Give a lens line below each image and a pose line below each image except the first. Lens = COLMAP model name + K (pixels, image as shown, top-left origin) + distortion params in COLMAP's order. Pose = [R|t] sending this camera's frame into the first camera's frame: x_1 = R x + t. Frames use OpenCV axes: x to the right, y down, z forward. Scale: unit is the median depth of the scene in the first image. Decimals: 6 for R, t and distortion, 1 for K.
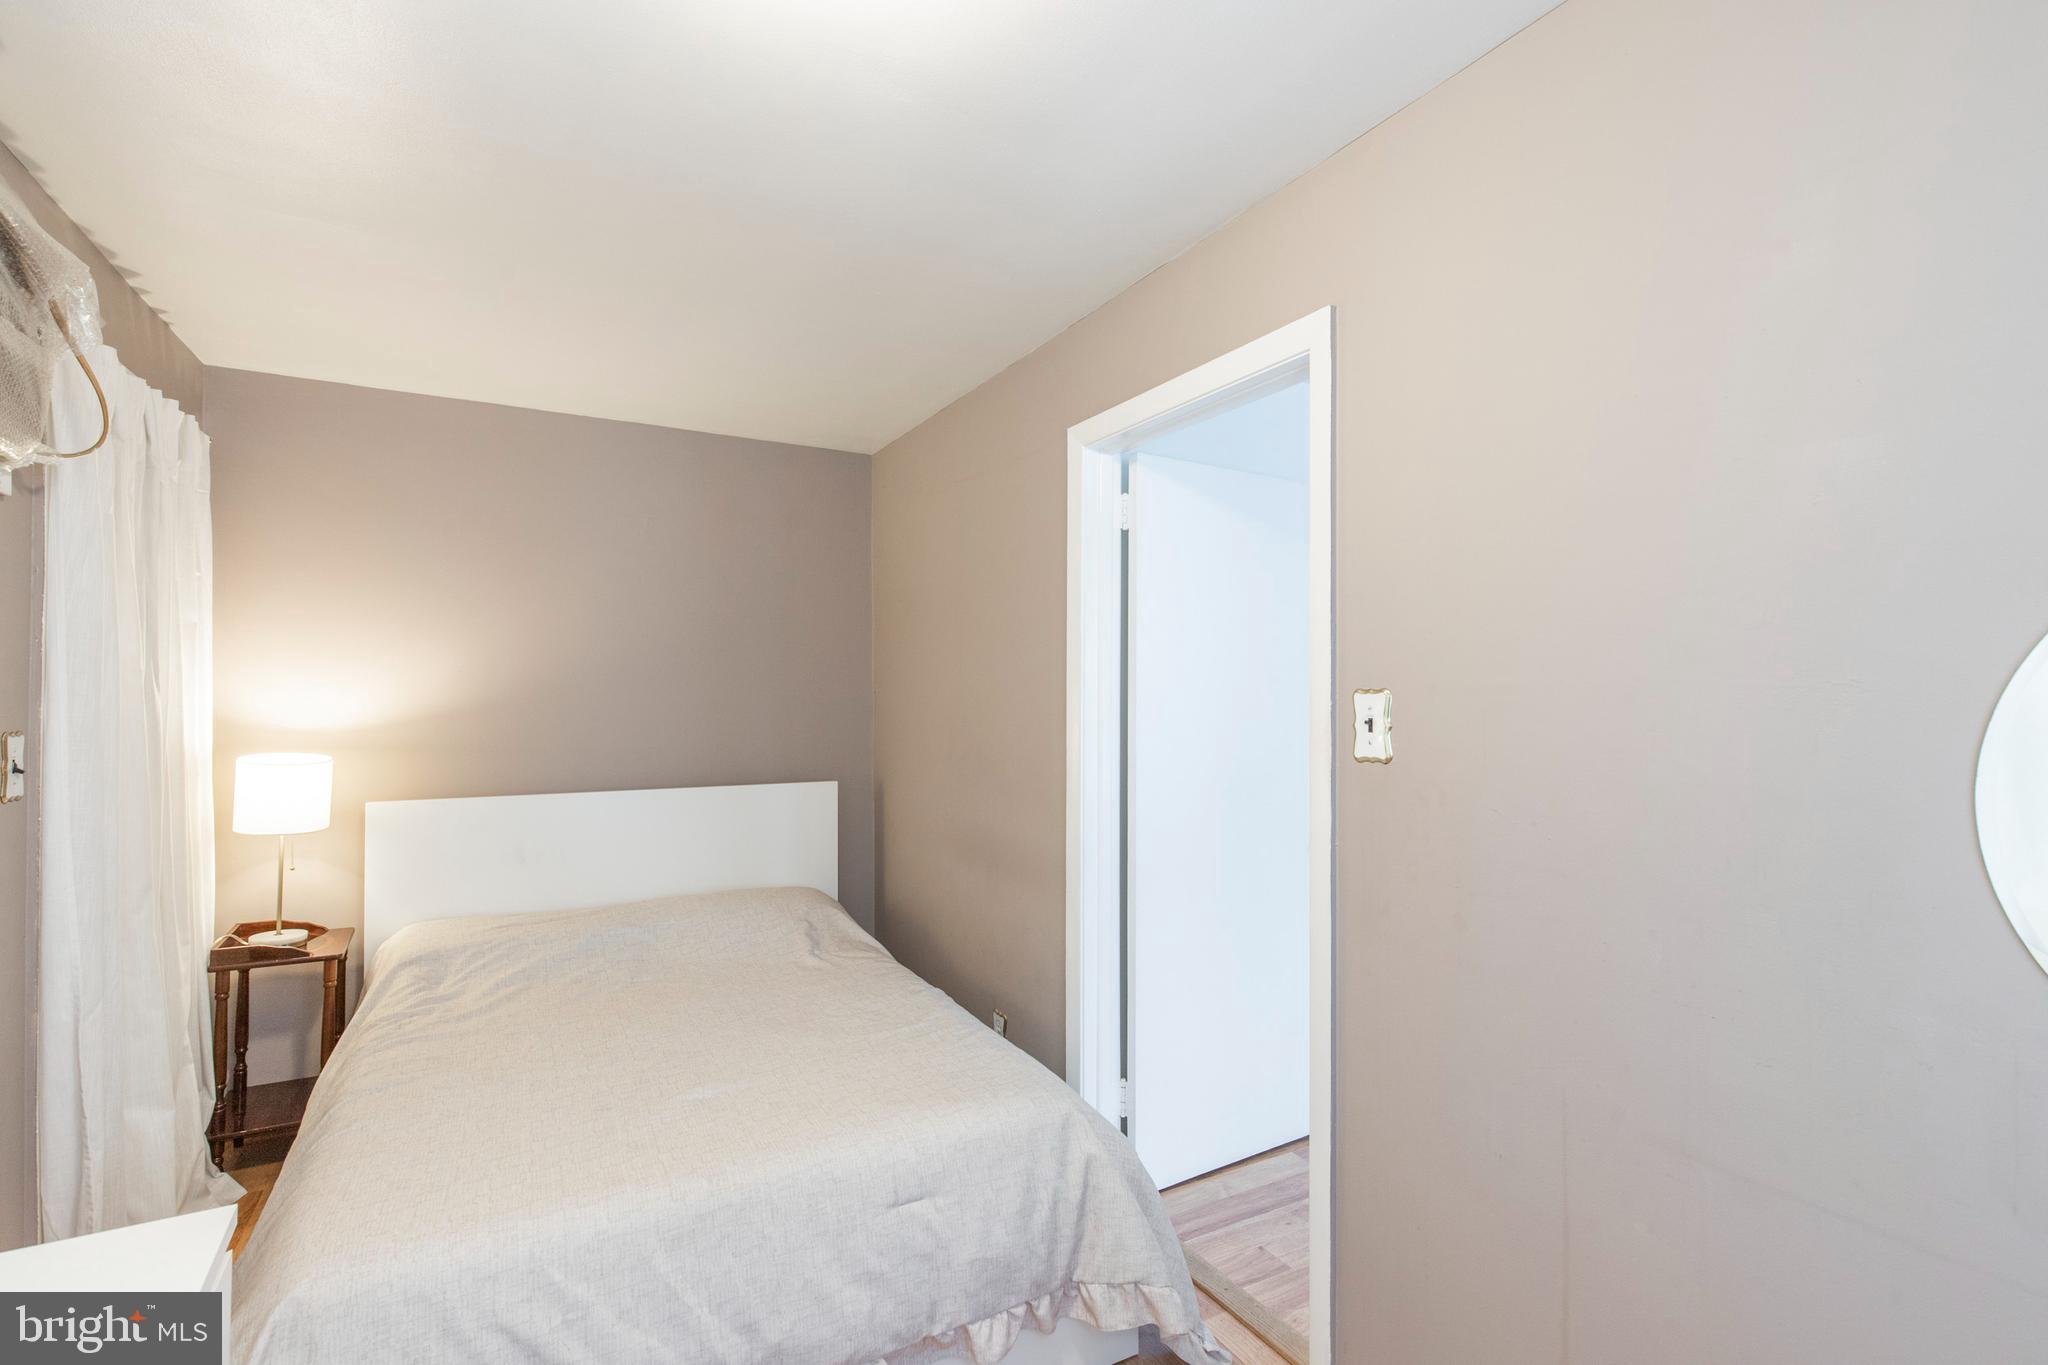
lens RADIAL K [[937.1, 0, 1043.7], [0, 937.1, 679.6], [0, 0, 1]] dist [0.004630, -0.000723]
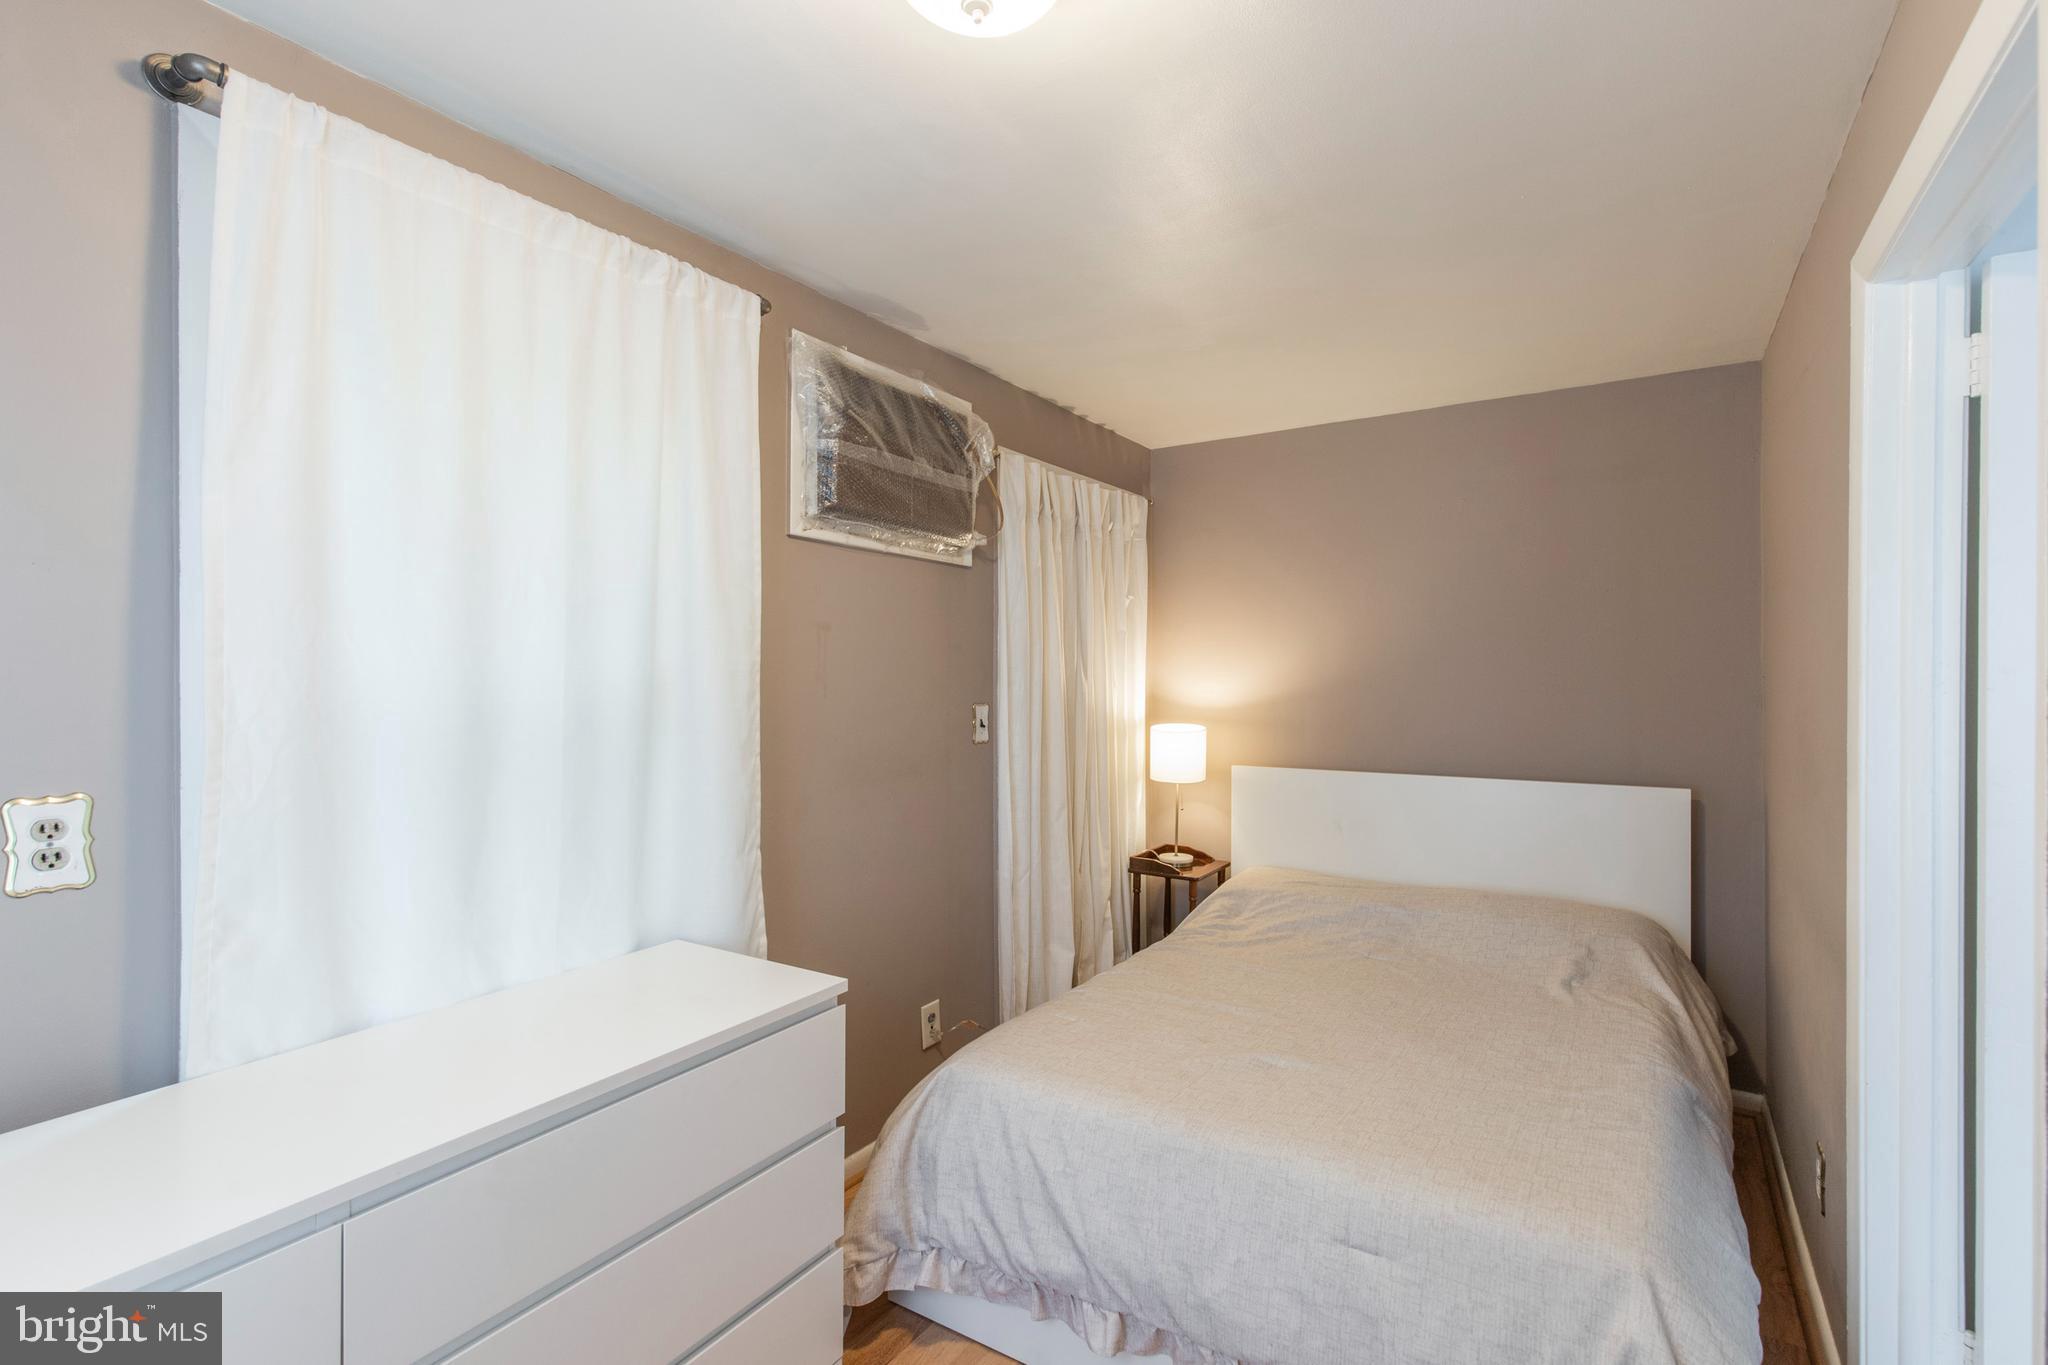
lens RADIAL K [[937.1, 0, 1043.7], [0, 937.1, 679.6], [0, 0, 1]] dist [0.004630, -0.000723]
pose [[0.466737, -0.002466, -0.884393, 0.332734], [0.015823, 0.999859, 0.005562, 0.003654], [0.884255, -0.016589, 0.466710, 0.213956]]
